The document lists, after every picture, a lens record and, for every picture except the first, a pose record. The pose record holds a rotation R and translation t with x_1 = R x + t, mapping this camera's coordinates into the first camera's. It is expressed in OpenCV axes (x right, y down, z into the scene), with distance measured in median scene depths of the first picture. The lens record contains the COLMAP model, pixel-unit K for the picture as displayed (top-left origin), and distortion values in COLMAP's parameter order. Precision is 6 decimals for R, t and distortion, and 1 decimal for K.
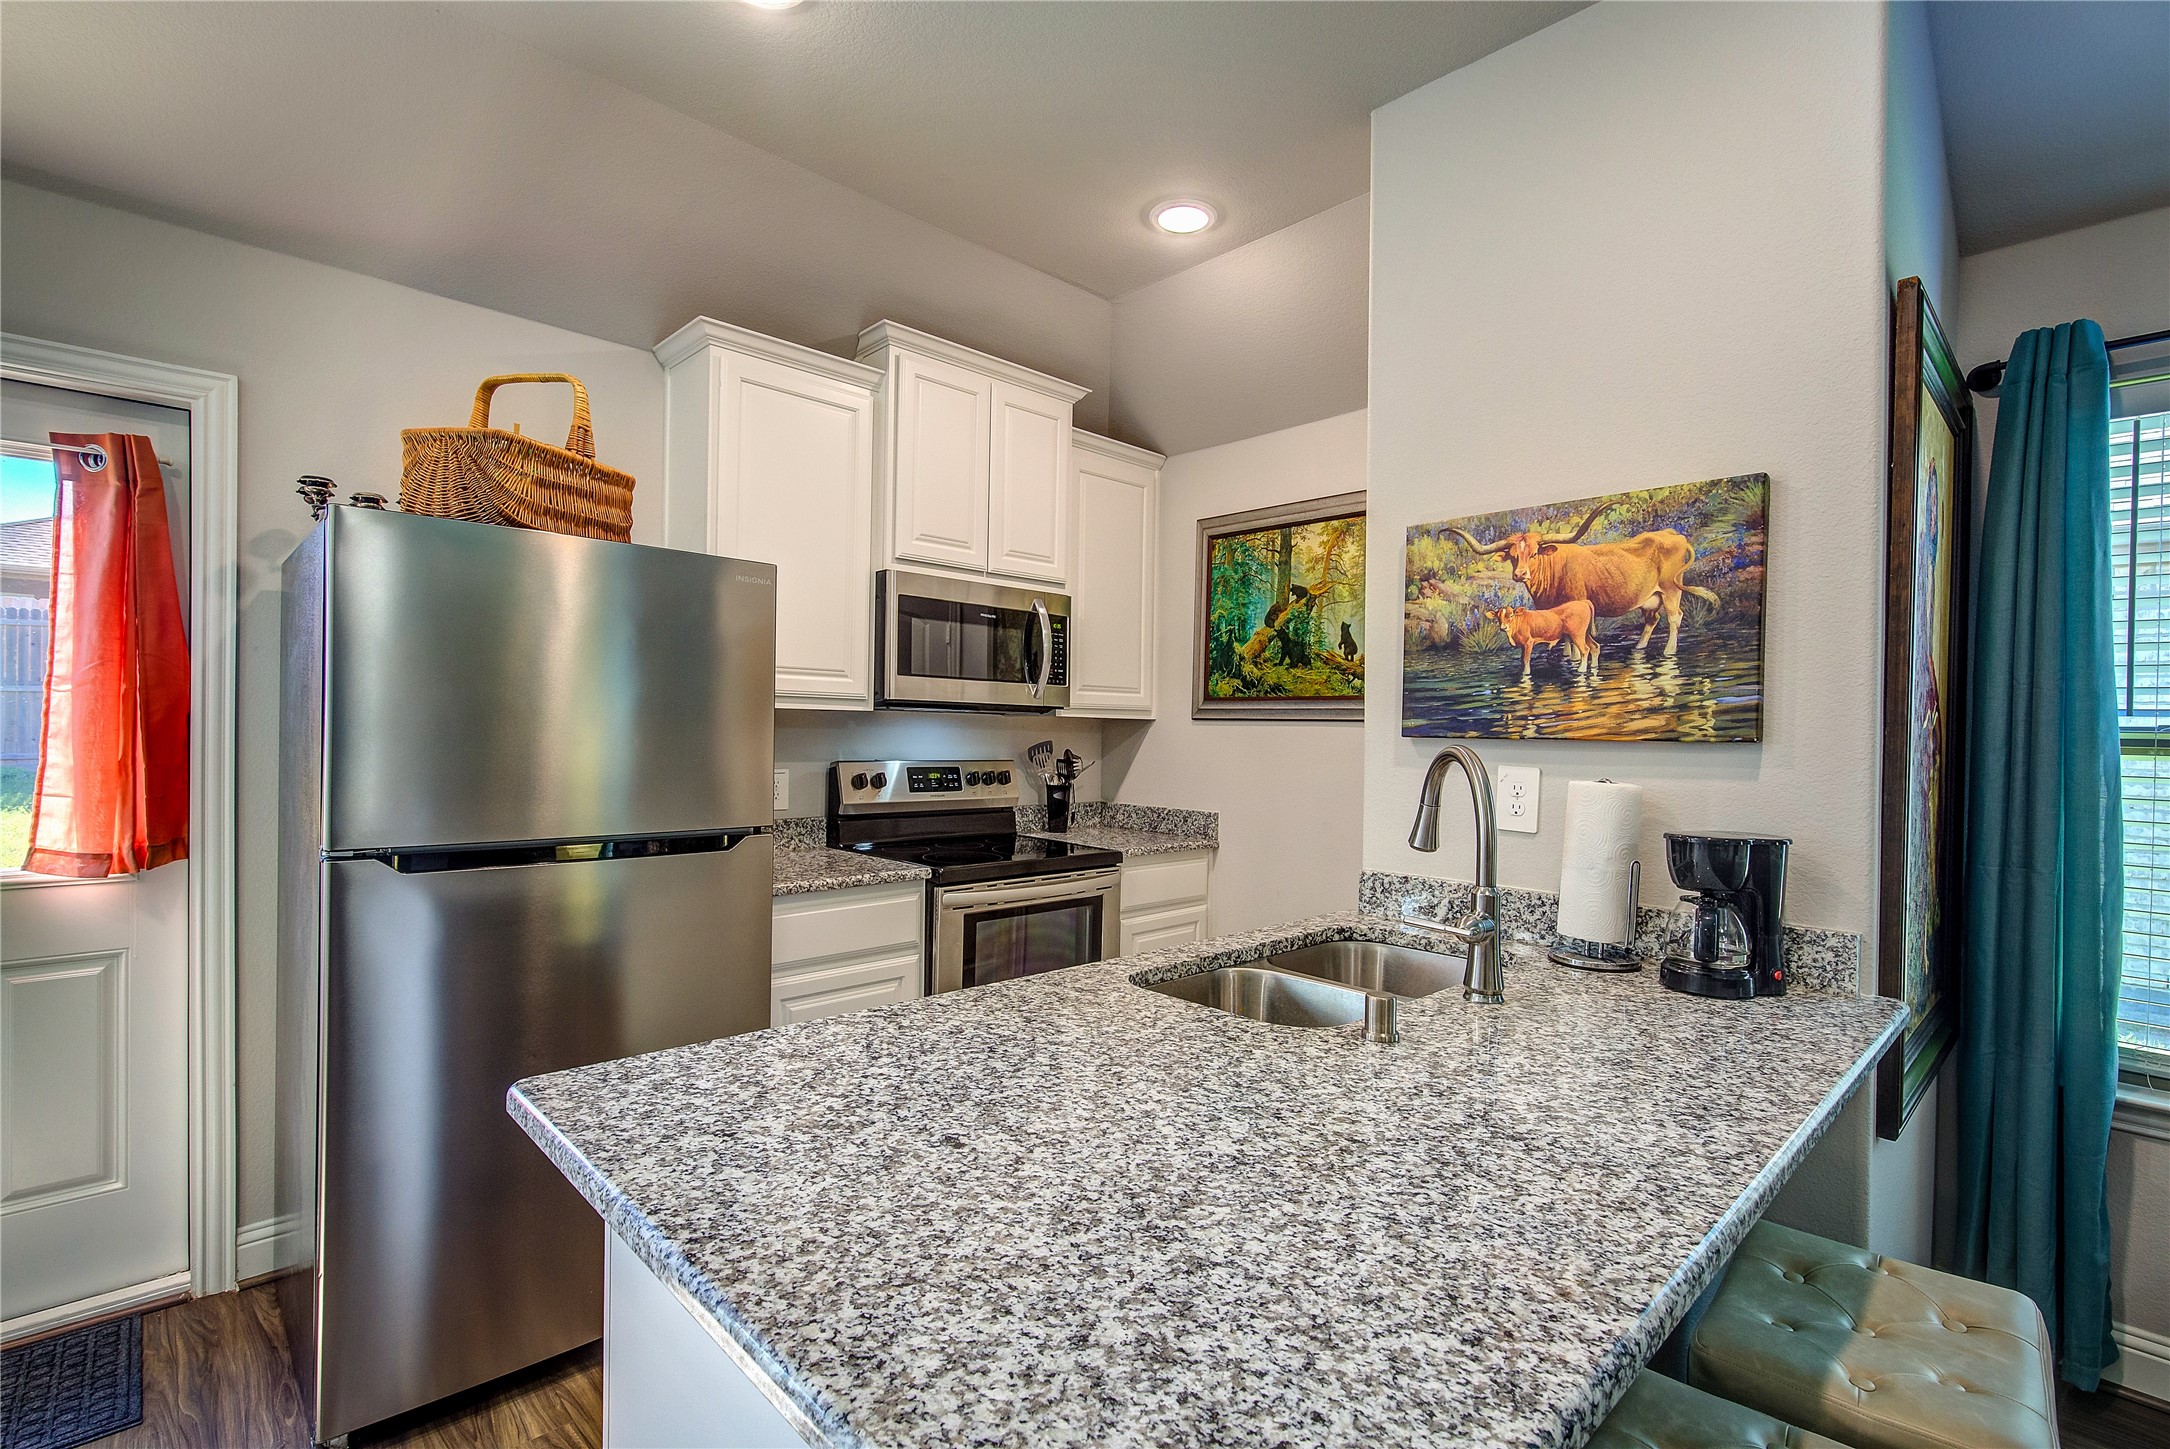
lens RADIAL K [[984.0, 0, 1092.8], [0, 984.0, 736.7], [0, 0, 1]] dist [-0.002228, 0.001225]
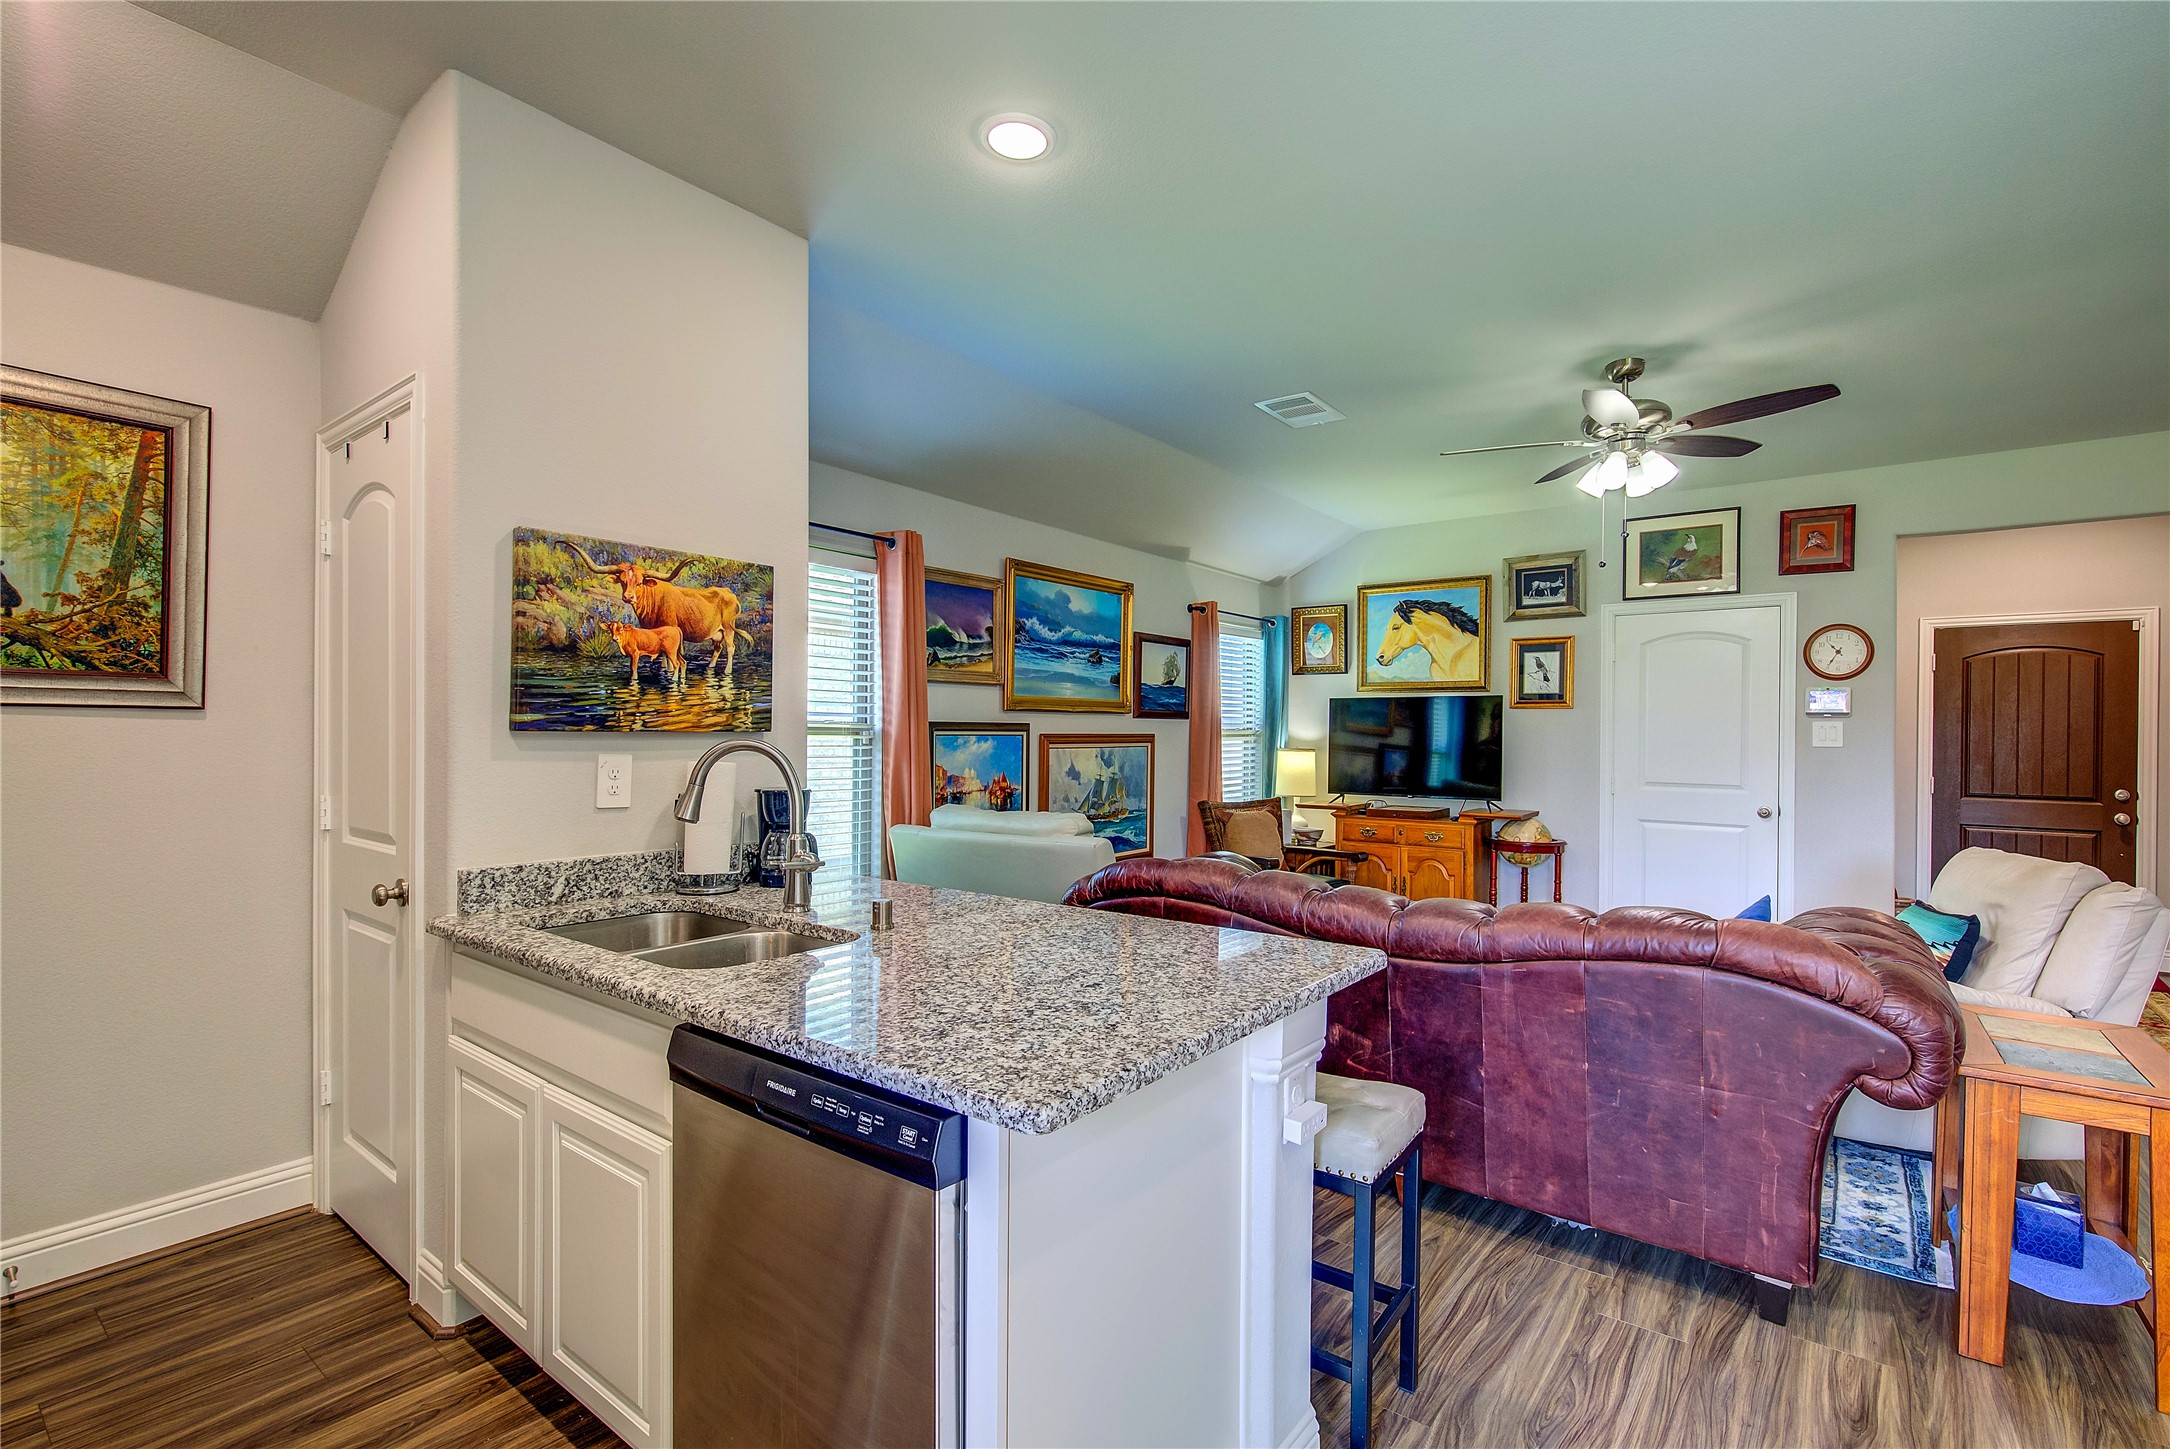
lens RADIAL K [[984.0, 0, 1095.2], [0, 984.0, 726.1], [0, 0, 1]] dist [-0.002228, 0.001225]
pose [[-0.150007, -0.012965, 0.988600, -0.798998], [-0.004725, 0.999912, 0.012397, -0.020592], [-0.988674, -0.002811, -0.150055, 0.560527]]
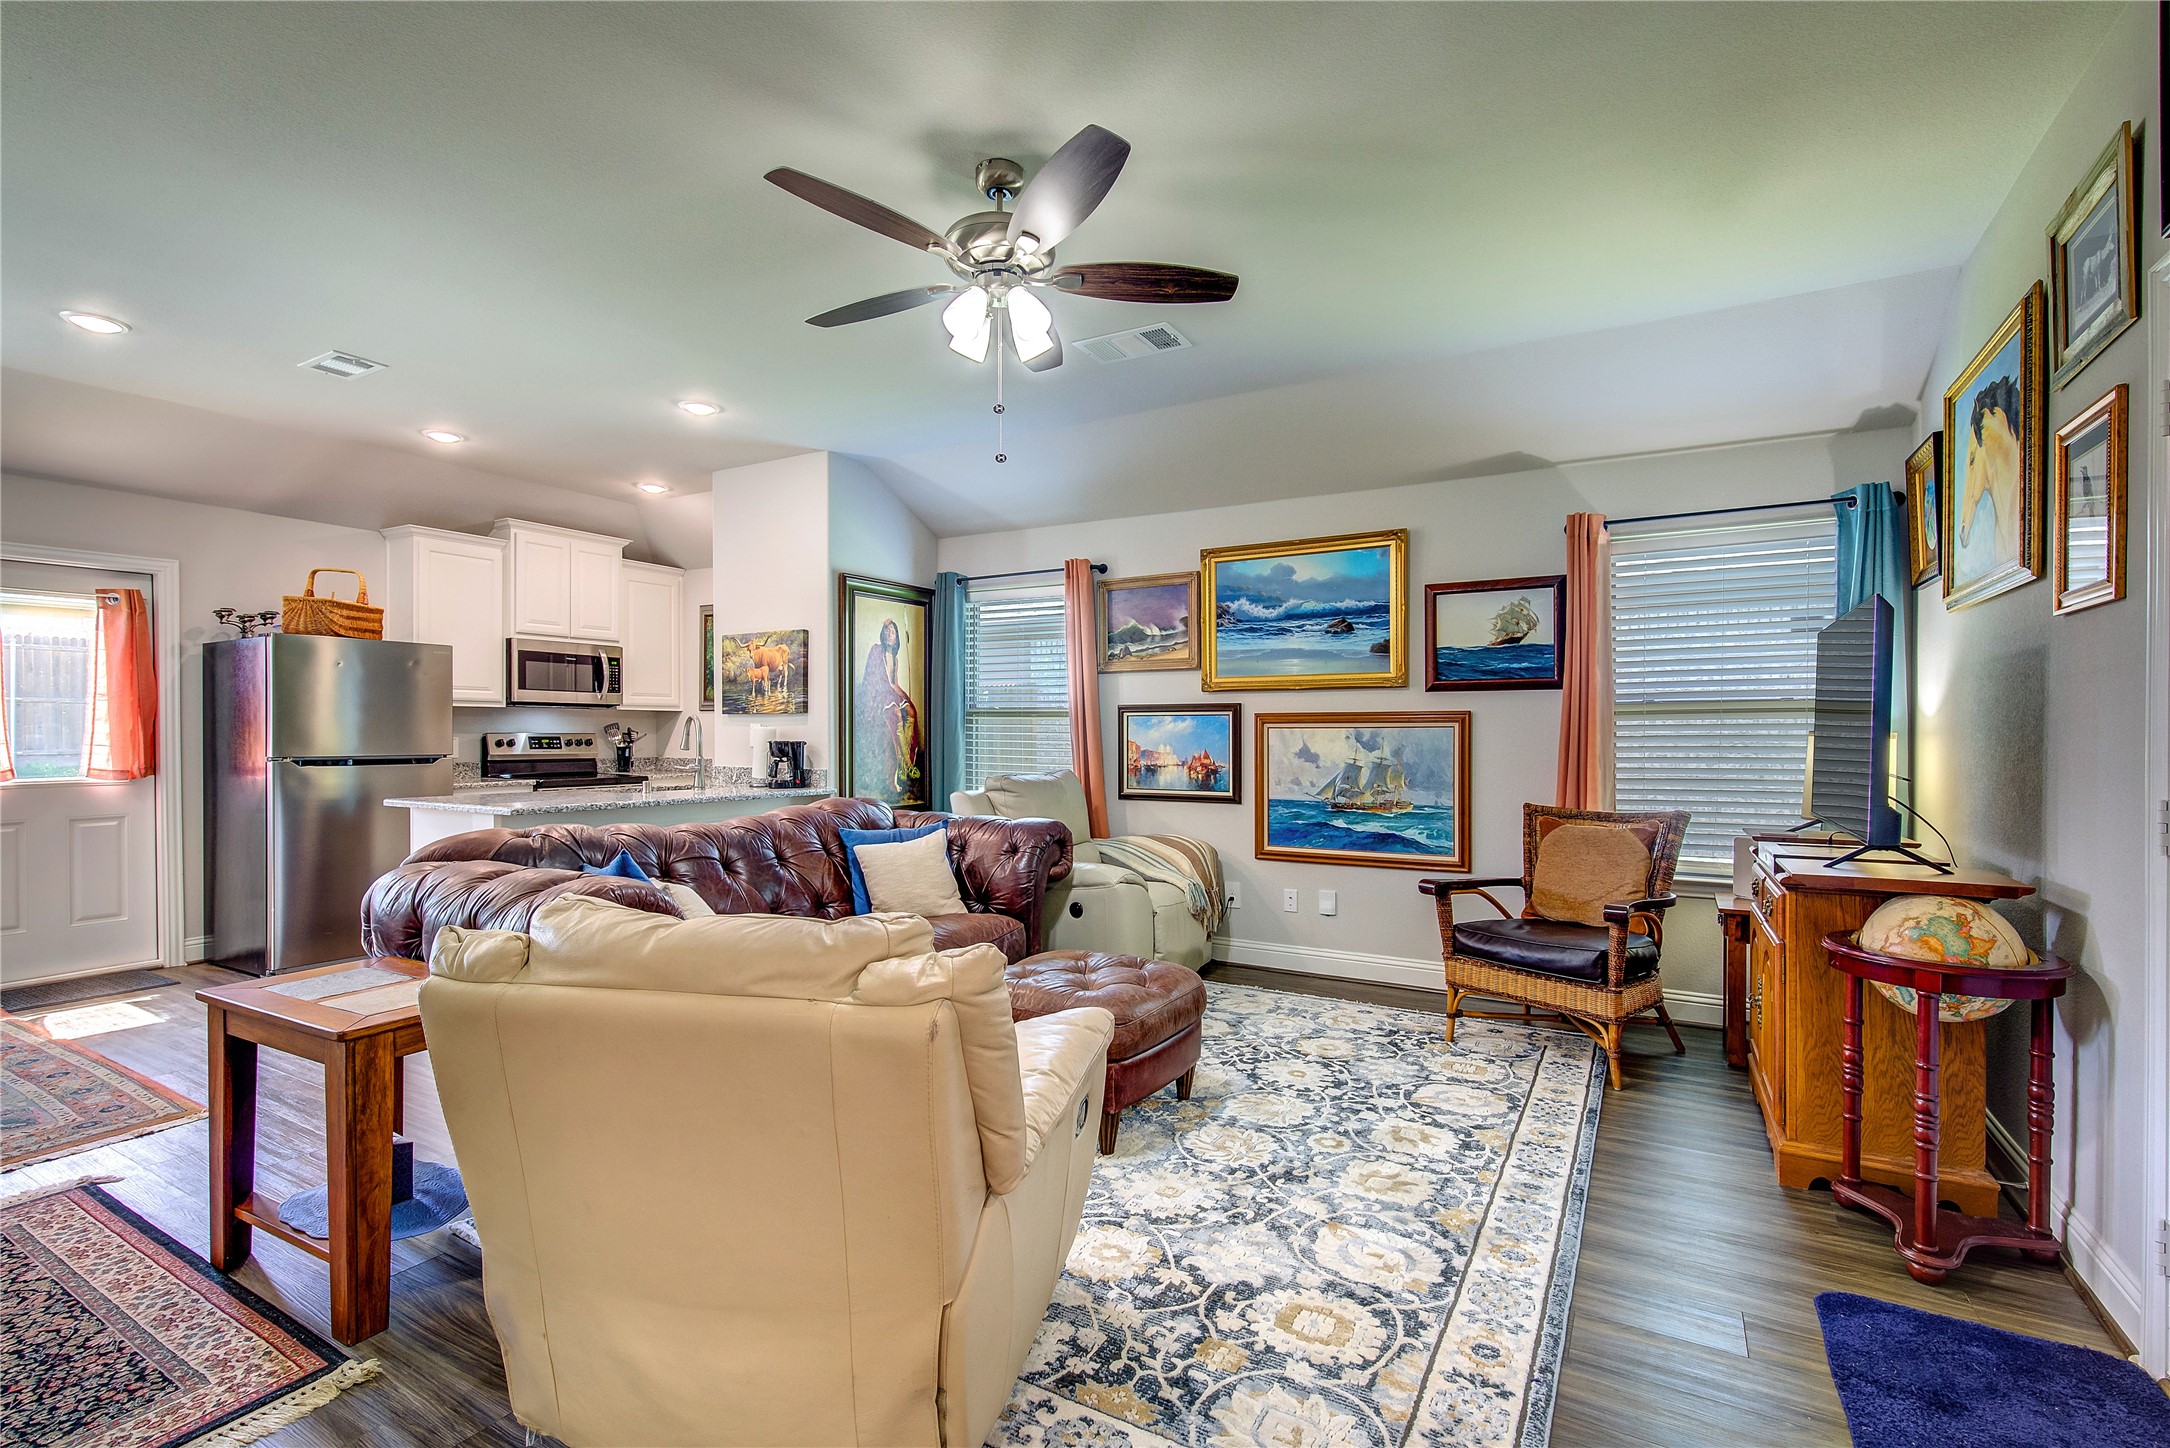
lens RADIAL K [[984.0, 0, 1090.8], [0, 984.0, 736.9], [0, 0, 1]] dist [-0.002228, 0.001225]
pose [[0.961135, -0.017561, 0.275518, 0.543662], [0.017062, 0.999846, 0.004208, 0.068455], [-0.275550, 0.000657, 0.961287, -1.850964]]
